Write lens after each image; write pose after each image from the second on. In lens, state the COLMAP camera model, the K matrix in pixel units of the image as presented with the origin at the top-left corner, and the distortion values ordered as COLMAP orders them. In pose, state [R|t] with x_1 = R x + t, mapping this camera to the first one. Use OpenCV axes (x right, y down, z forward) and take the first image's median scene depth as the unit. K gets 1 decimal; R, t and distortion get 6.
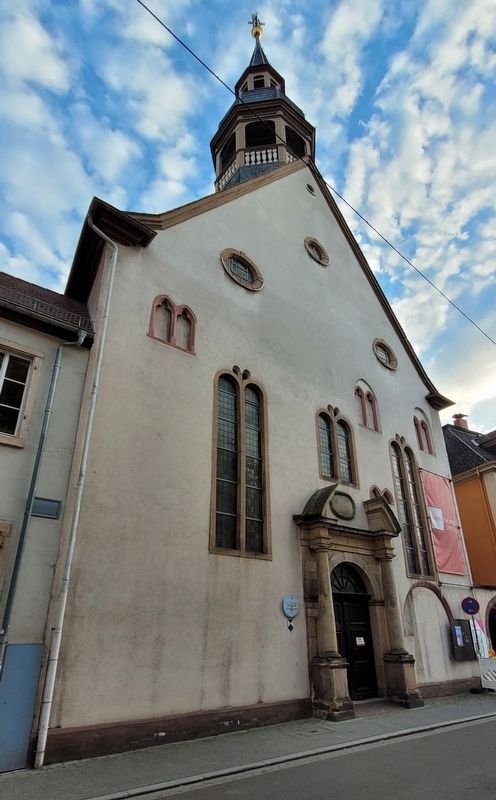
lens RADIAL K [[491.0, 0, 249.0], [0, 491.0, 401.5], [0, 0, 1]] dist [0.021656, 0.000907]
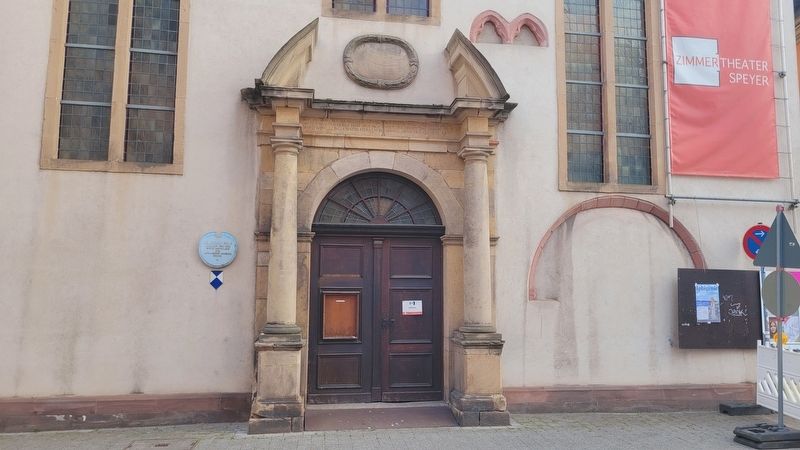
lens RADIAL K [[629.9, 0, 402.5], [0, 629.9, 225.5], [0, 0, 1]] dist [0.052253, -0.013944]
pose [[0.846225, -0.046720, -0.530773, 0.590513], [0.214599, 0.941666, 0.259253, 0.224148], [0.487699, -0.333290, 0.806888, 0.477328]]
